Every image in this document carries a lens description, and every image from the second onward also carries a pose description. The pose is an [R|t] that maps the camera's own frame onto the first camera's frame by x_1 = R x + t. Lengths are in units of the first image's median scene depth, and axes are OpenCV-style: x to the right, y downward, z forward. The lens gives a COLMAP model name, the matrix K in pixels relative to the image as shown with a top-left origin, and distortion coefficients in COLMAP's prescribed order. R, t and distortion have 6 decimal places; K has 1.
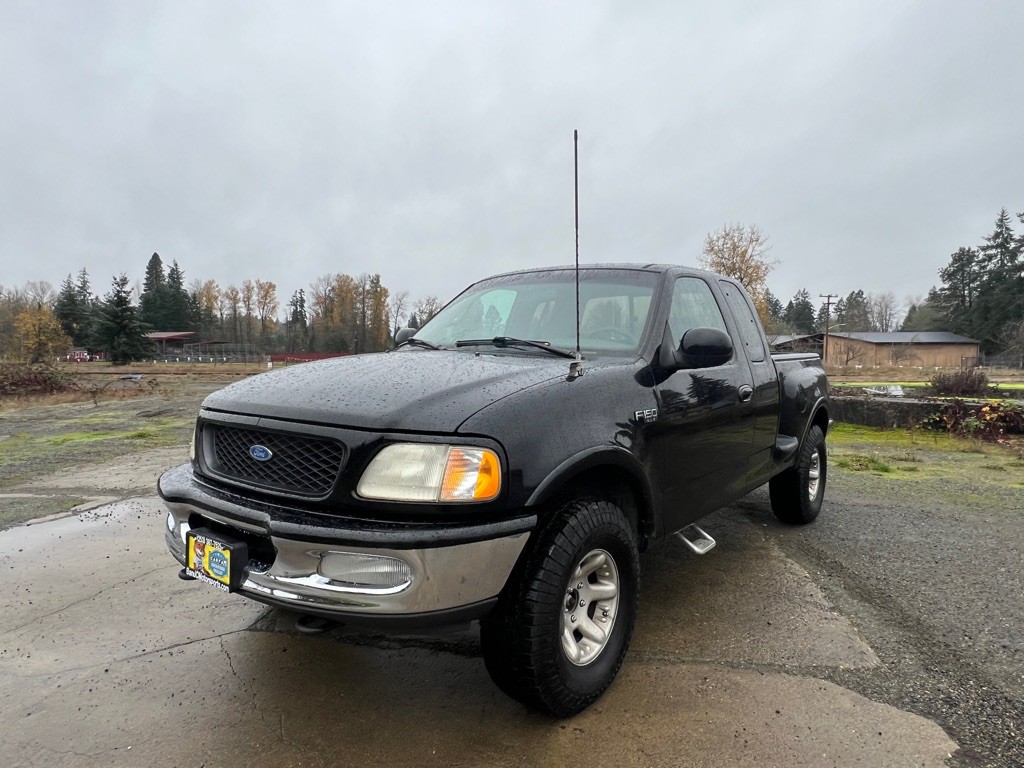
lens RADIAL K [[654.3, 0, 516.9], [0, 654.3, 385.8], [0, 0, 1]] dist [-0.000967, -0.002334]
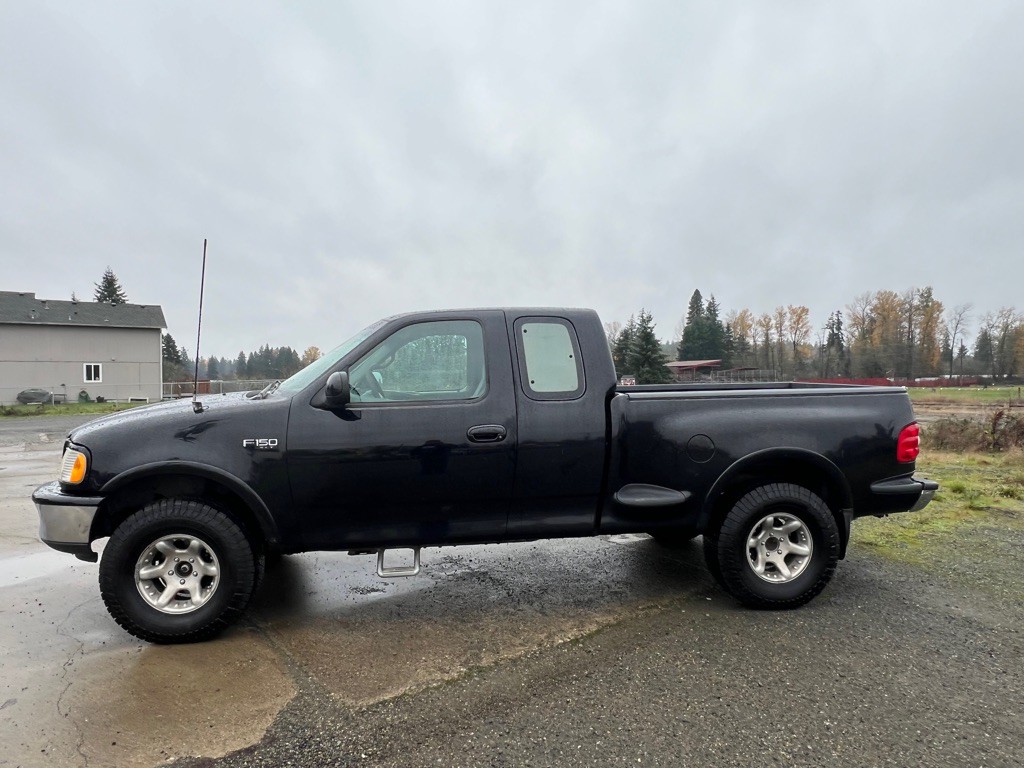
lens RADIAL K [[654.3, 0, 515.7], [0, 654.3, 384.3], [0, 0, 1]] dist [-0.000967, -0.002334]
pose [[0.705775, -0.003213, -0.708429, 0.763925], [-0.025892, 0.999205, -0.030326, -0.023303], [0.707963, 0.039746, 0.705130, 0.234250]]
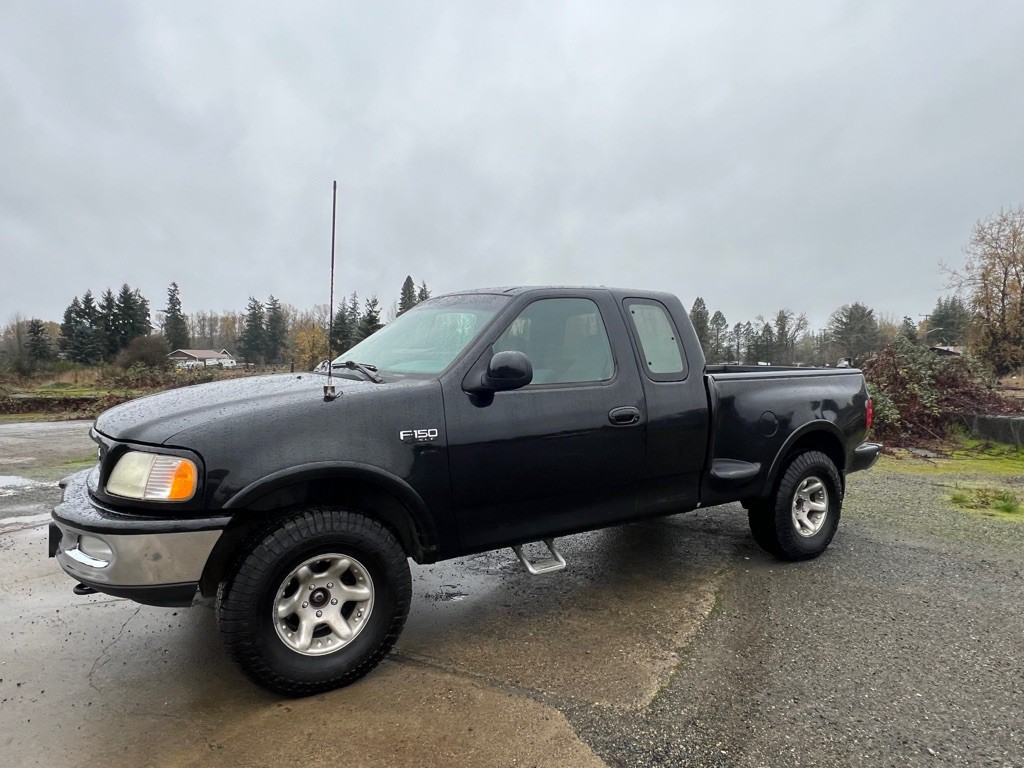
lens RADIAL K [[654.3, 0, 513.4], [0, 654.3, 383.6], [0, 0, 1]] dist [-0.000967, -0.002334]
pose [[0.939151, 0.005273, -0.343463, 0.372821], [-0.011481, 0.999805, -0.016043, -0.012282], [0.343312, 0.019010, 0.939029, 0.023879]]
